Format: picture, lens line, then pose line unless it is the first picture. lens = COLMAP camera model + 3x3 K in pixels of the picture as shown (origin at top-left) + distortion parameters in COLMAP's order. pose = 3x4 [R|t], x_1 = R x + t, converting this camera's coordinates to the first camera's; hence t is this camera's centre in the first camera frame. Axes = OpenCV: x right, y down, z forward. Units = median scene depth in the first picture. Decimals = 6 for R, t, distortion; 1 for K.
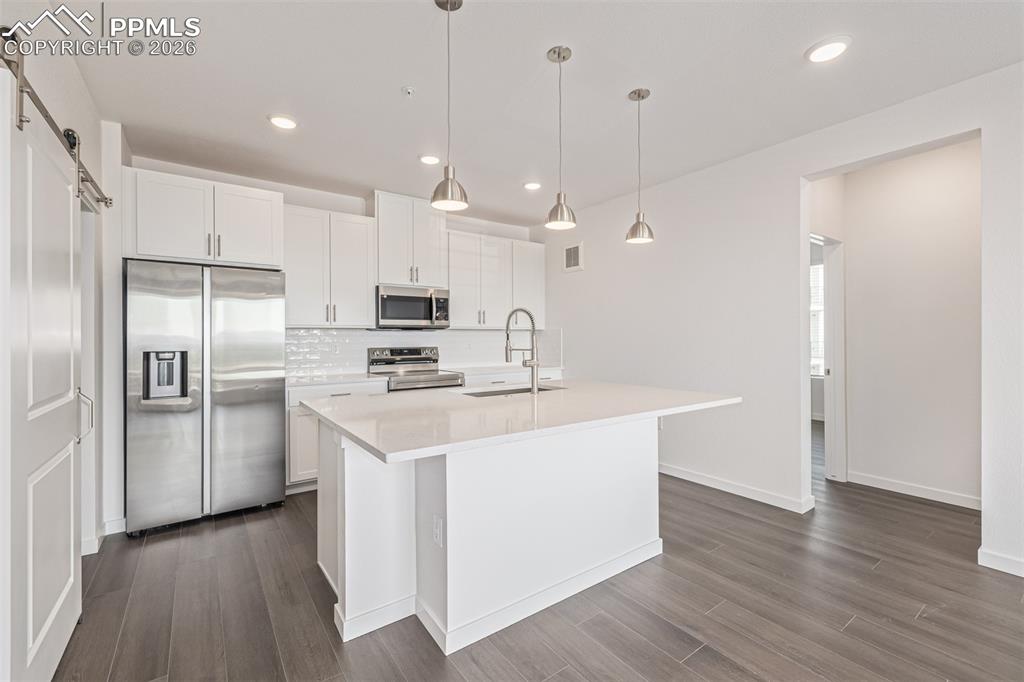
lens RADIAL K [[433.6, 0, 509.3], [0, 433.6, 338.8], [0, 0, 1]] dist [0.001645, -0.000971]
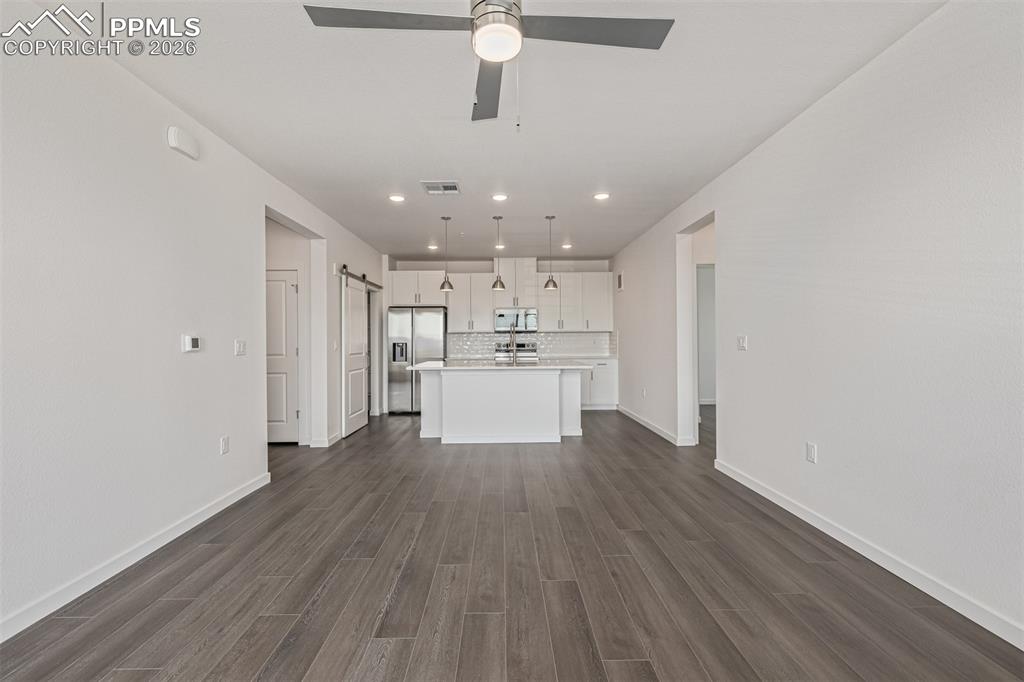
lens RADIAL K [[433.6, 0, 511.5], [0, 433.6, 340.4], [0, 0, 1]] dist [0.001645, -0.000971]
pose [[0.824619, -0.002758, -0.565681, 1.102179], [0.002728, 0.999996, -0.000900, 0.016434], [0.565682, -0.000801, 0.824623, -0.671266]]
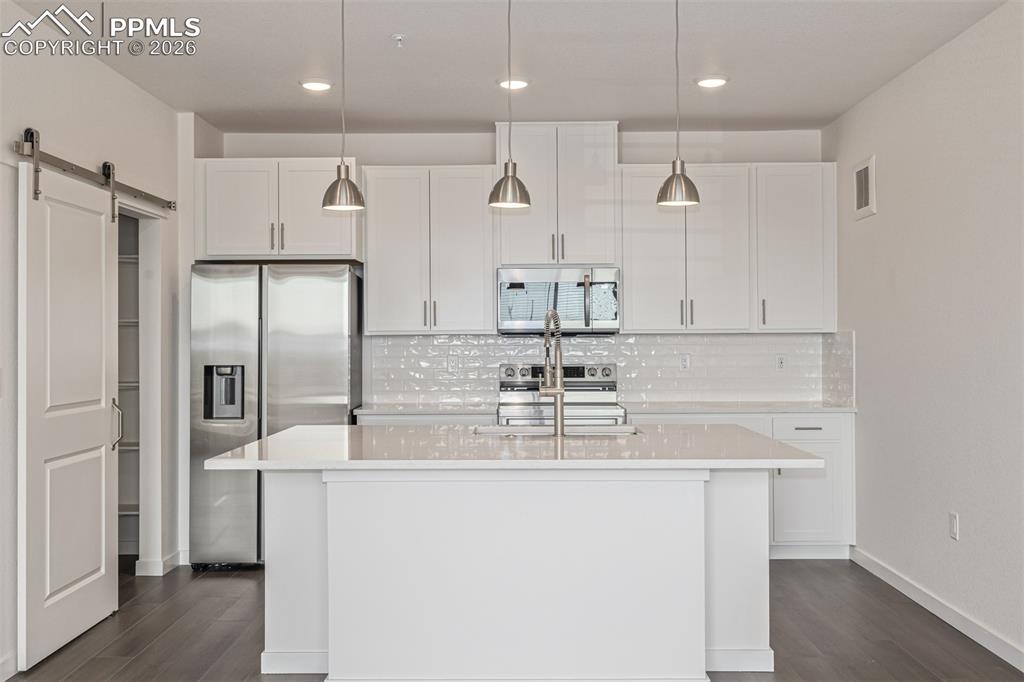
lens RADIAL K [[1001.0, 0, 516.1], [0, 1001.0, 337.1], [0, 0, 1]] dist [-0.010909, 0.000000]
pose [[0.811741, -0.000654, -0.584018, 0.812734], [-0.000924, 0.999997, -0.002404, -0.022611], [0.584017, 0.002491, 0.811737, -0.275860]]
